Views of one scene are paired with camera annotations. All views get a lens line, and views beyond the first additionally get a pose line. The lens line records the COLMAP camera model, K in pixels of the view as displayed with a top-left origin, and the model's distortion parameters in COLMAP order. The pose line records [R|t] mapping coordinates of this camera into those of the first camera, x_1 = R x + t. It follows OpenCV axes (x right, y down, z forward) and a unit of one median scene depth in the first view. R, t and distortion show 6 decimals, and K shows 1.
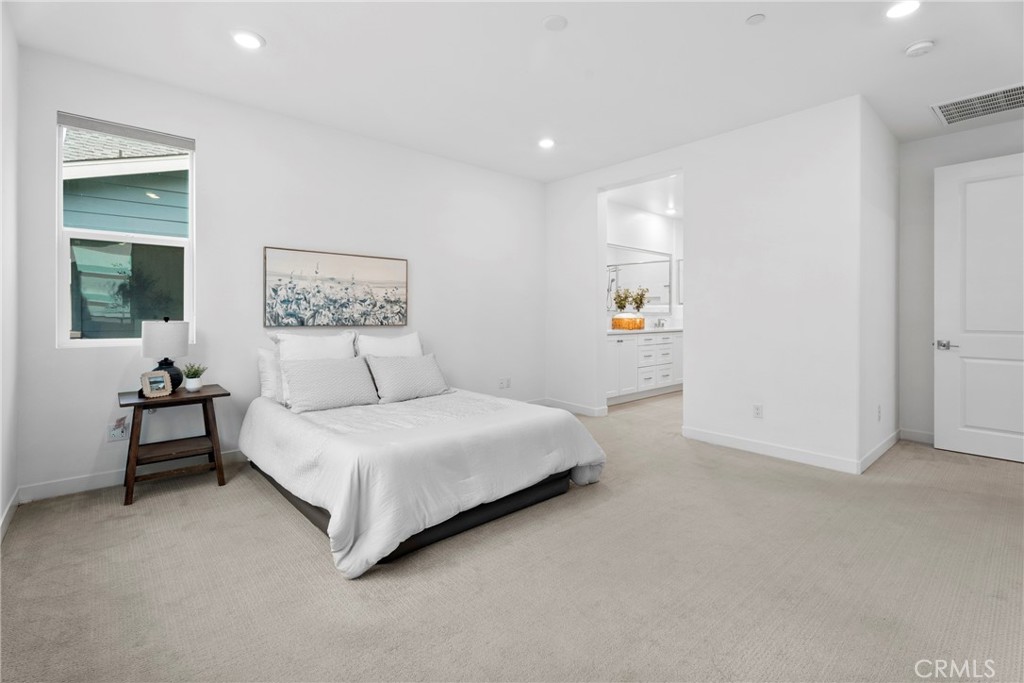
lens RADIAL K [[458.2, 0, 506.4], [0, 458.2, 313.7], [0, 0, 1]] dist [0.006986, -0.001134]
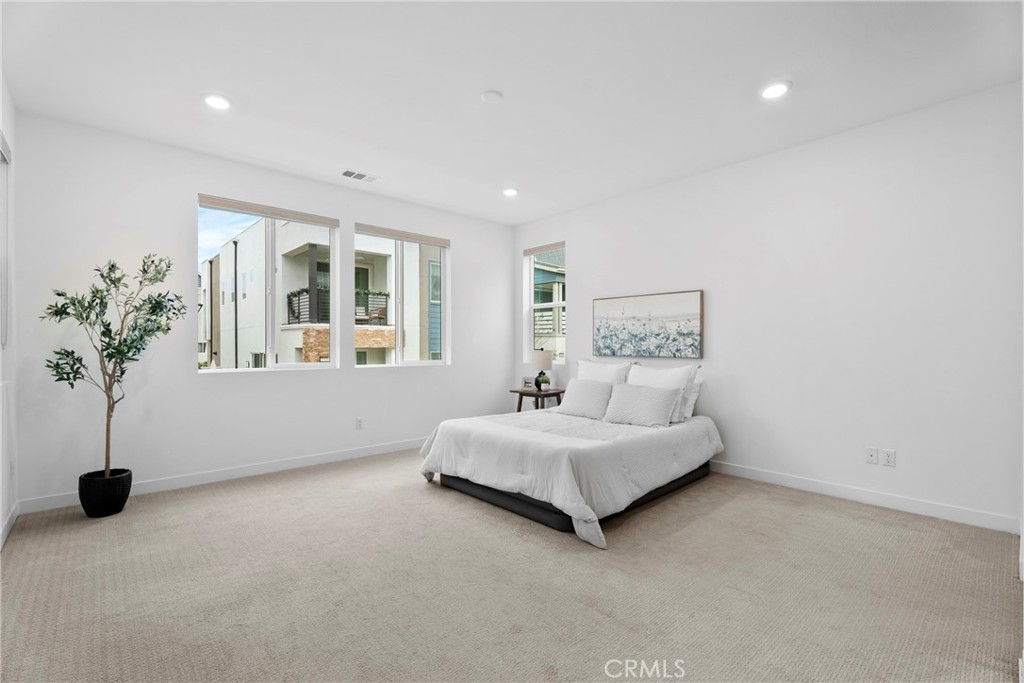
lens RADIAL K [[458.2, 0, 513.9], [0, 458.2, 345.3], [0, 0, 1]] dist [0.006986, -0.001134]
pose [[0.026253, -0.003131, -0.999650, 0.818369], [-0.000555, 0.999995, -0.003147, 0.001431], [0.999655, 0.000638, 0.026251, 0.657106]]
